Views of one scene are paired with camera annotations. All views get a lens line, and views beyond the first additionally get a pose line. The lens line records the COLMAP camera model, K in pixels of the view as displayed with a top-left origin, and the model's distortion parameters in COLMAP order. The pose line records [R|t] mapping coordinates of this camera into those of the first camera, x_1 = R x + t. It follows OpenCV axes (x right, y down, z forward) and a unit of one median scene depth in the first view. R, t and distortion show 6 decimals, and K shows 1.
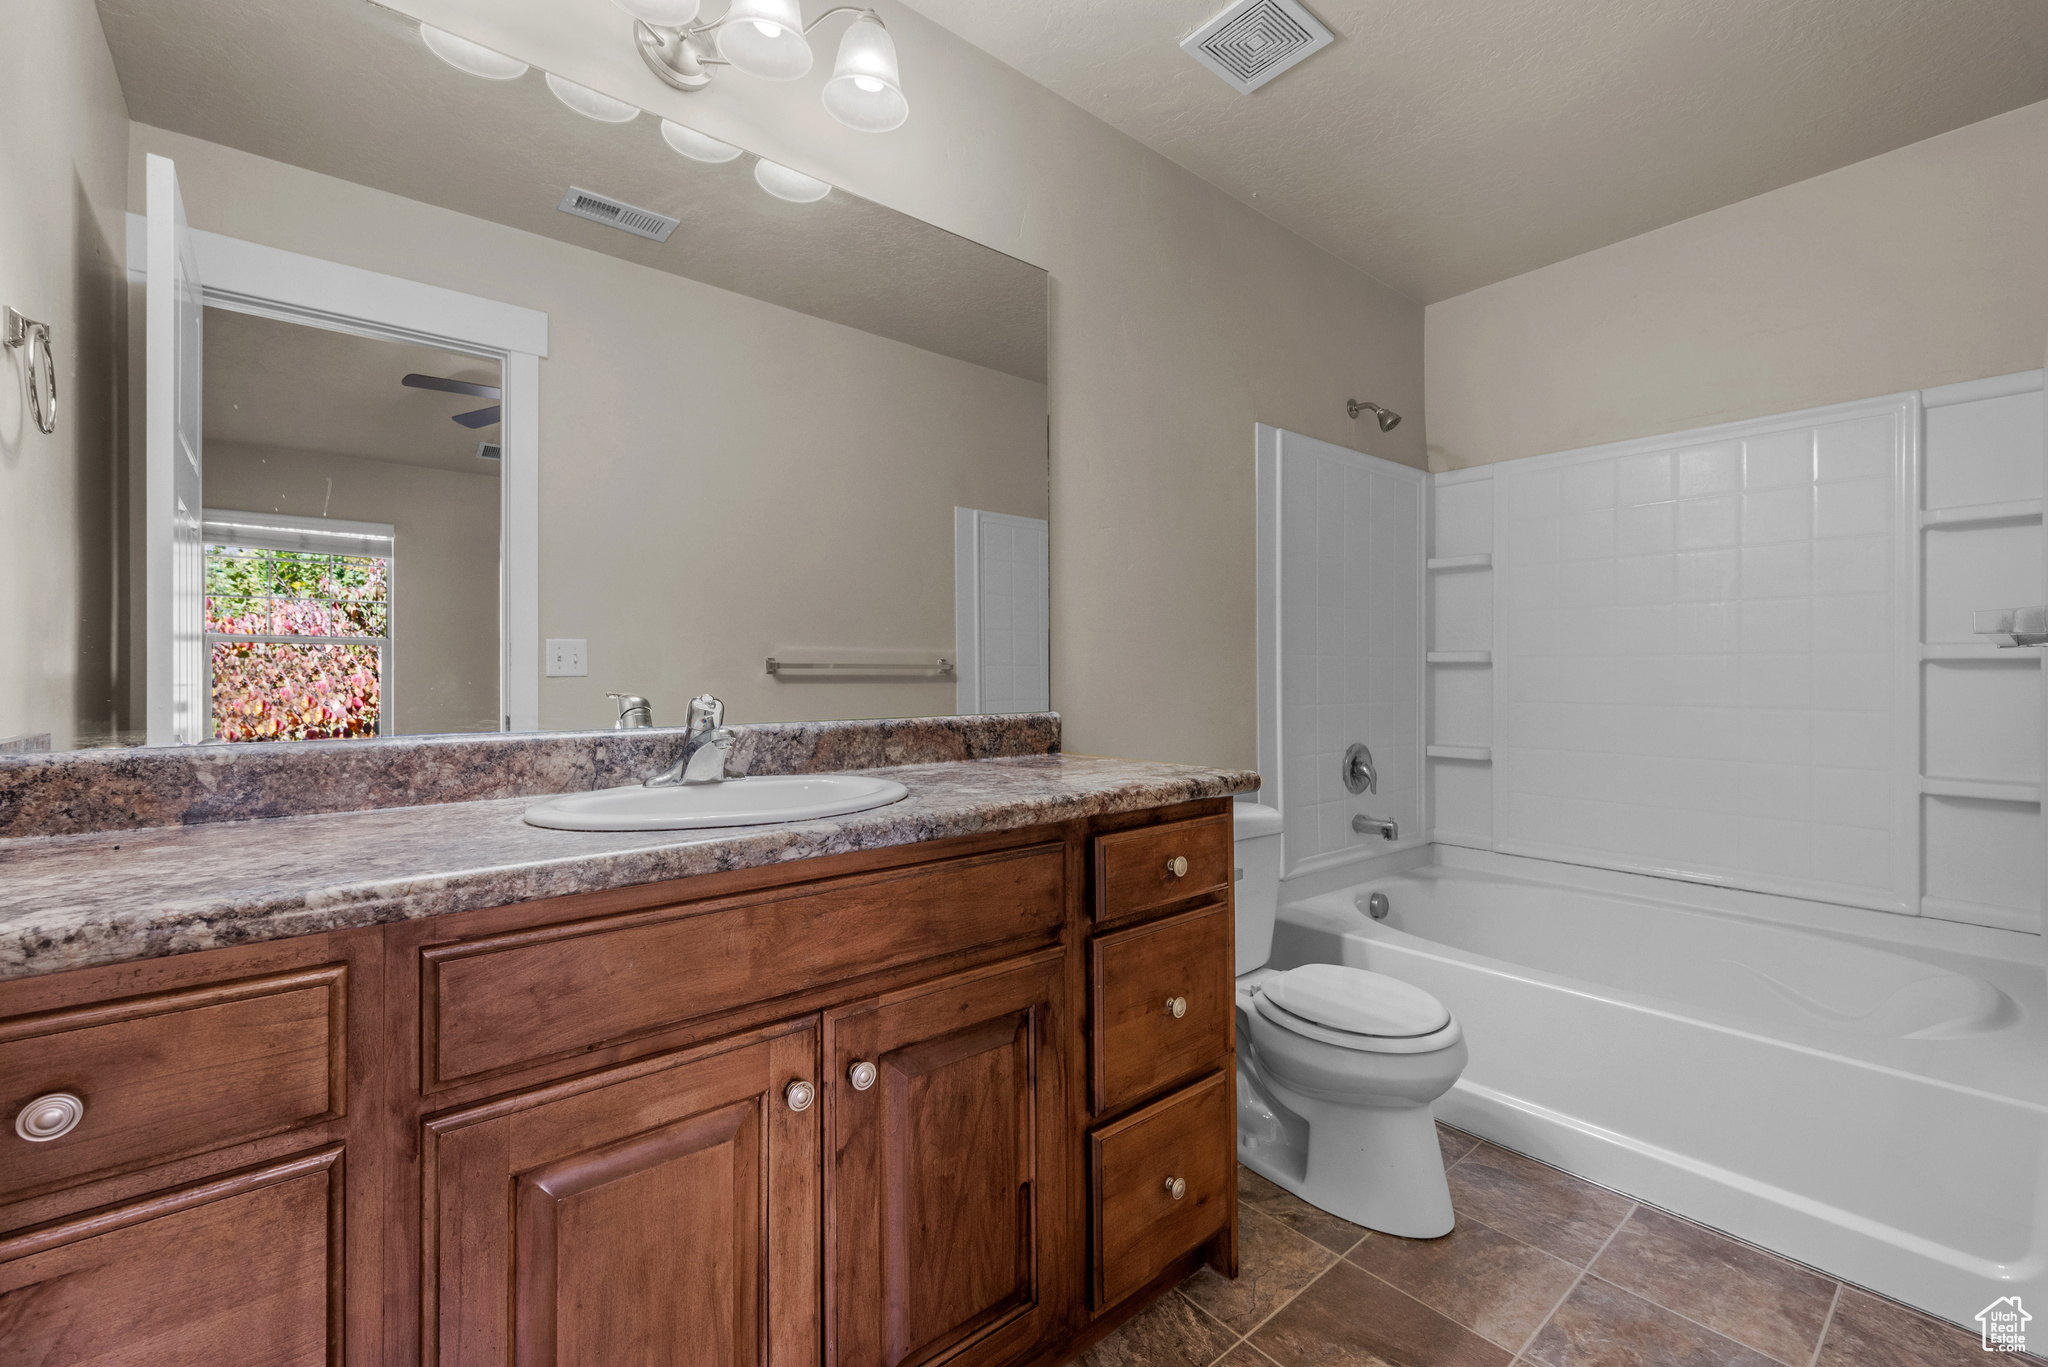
lens RADIAL K [[900.2, 0, 1016.7], [0, 900.2, 673.9], [0, 0, 1]] dist [0.000623, 0.000262]
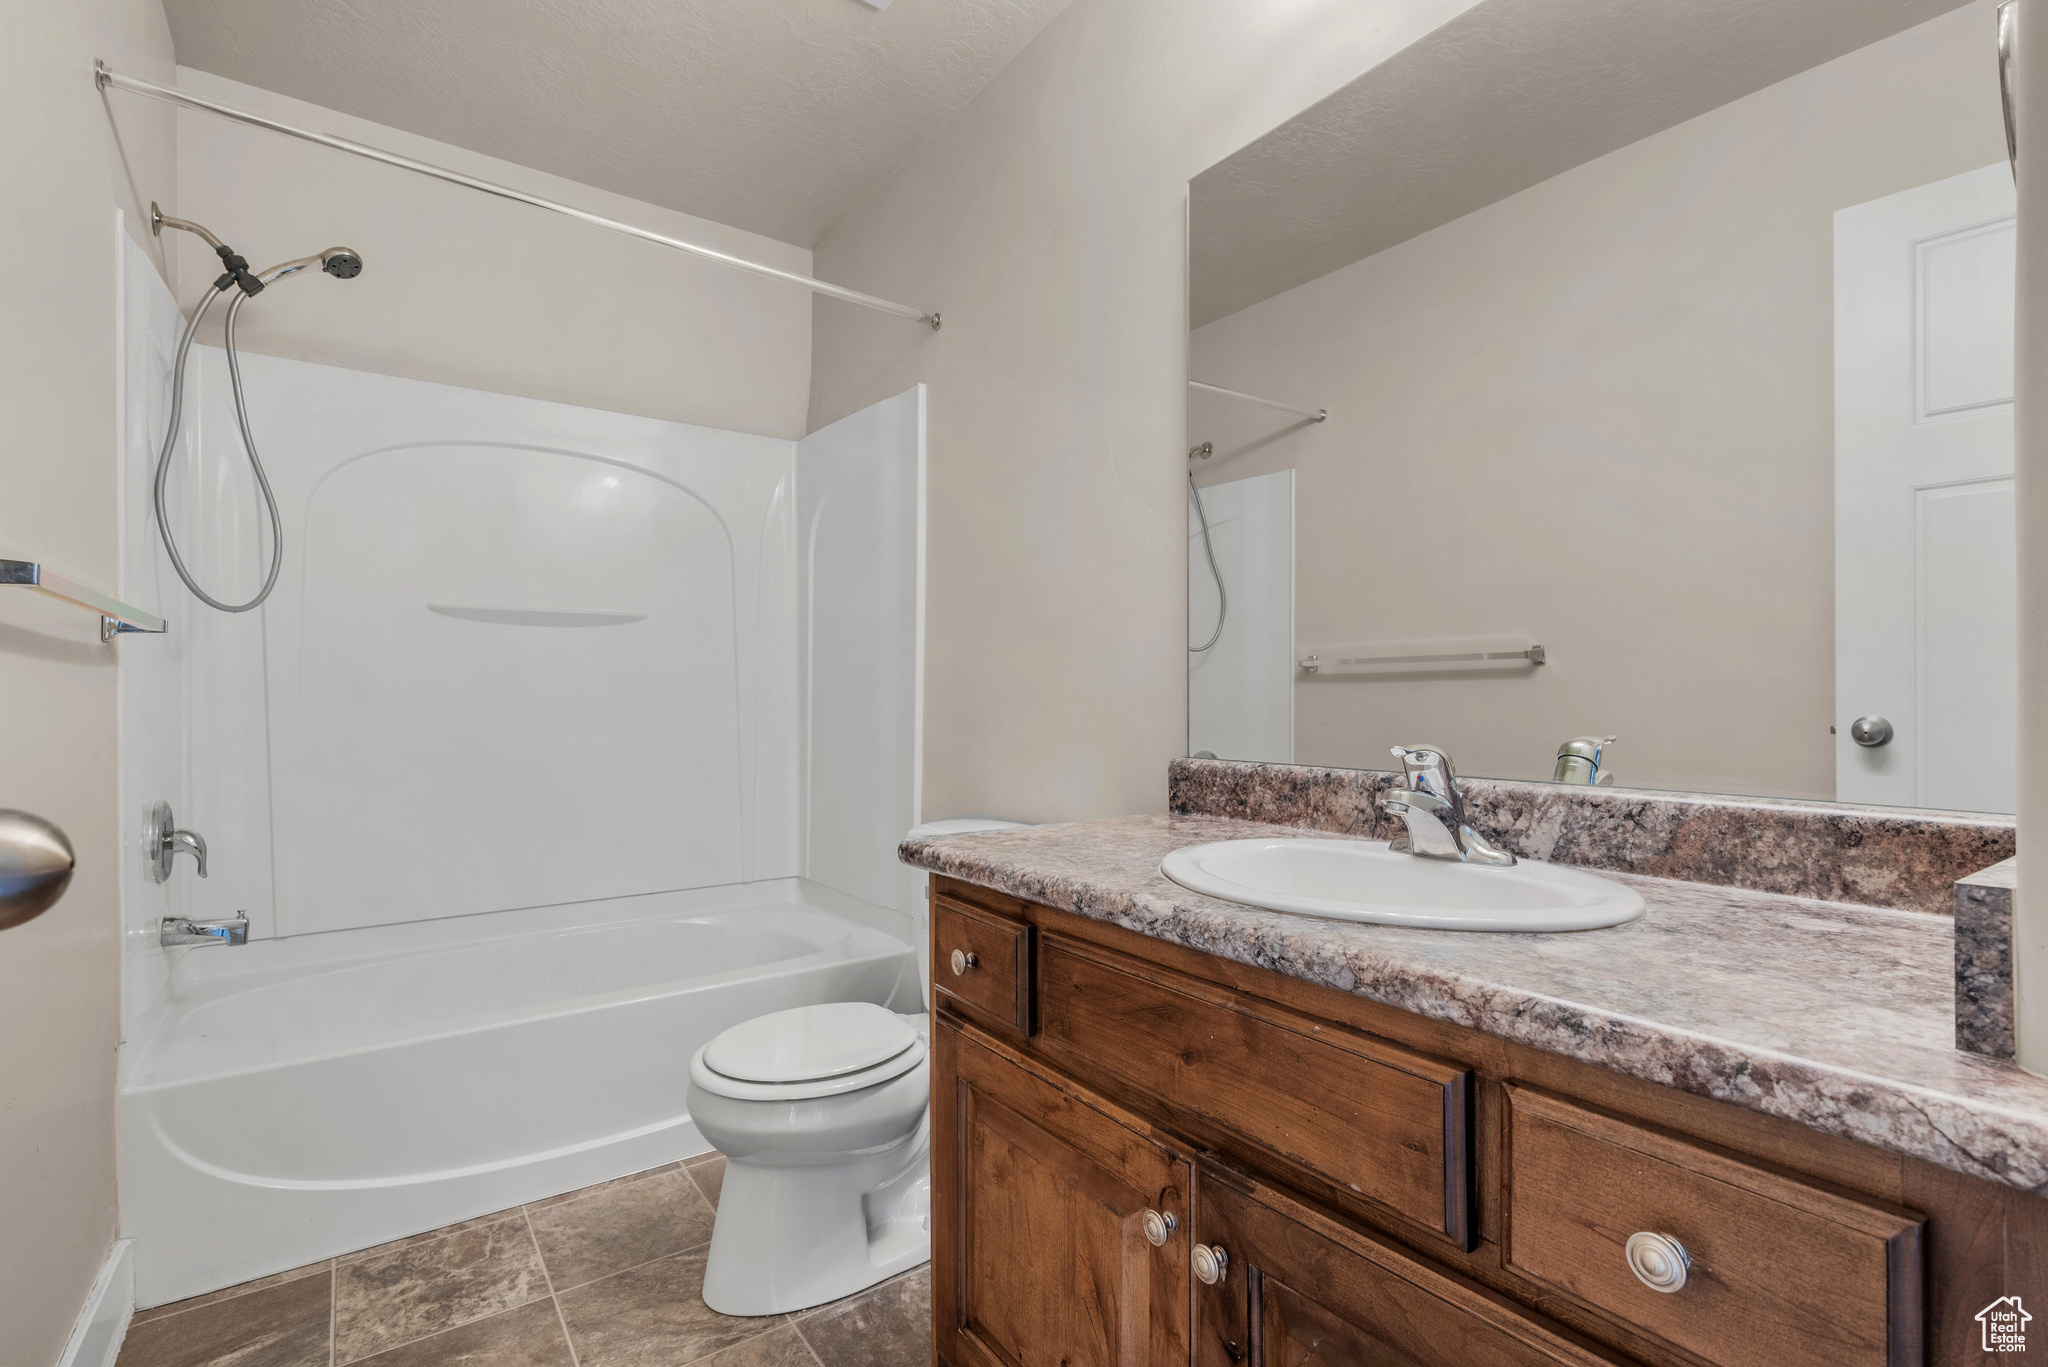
lens RADIAL K [[981.6, 0, 1027.6], [0, 981.6, 678.6], [0, 0, 1]] dist [-0.000958, 0.001812]
pose [[-0.076862, -0.011759, -0.996972, 0.565914], [0.004313, 0.999917, -0.012126, -0.020924], [0.997032, -0.005232, -0.076805, 0.782380]]
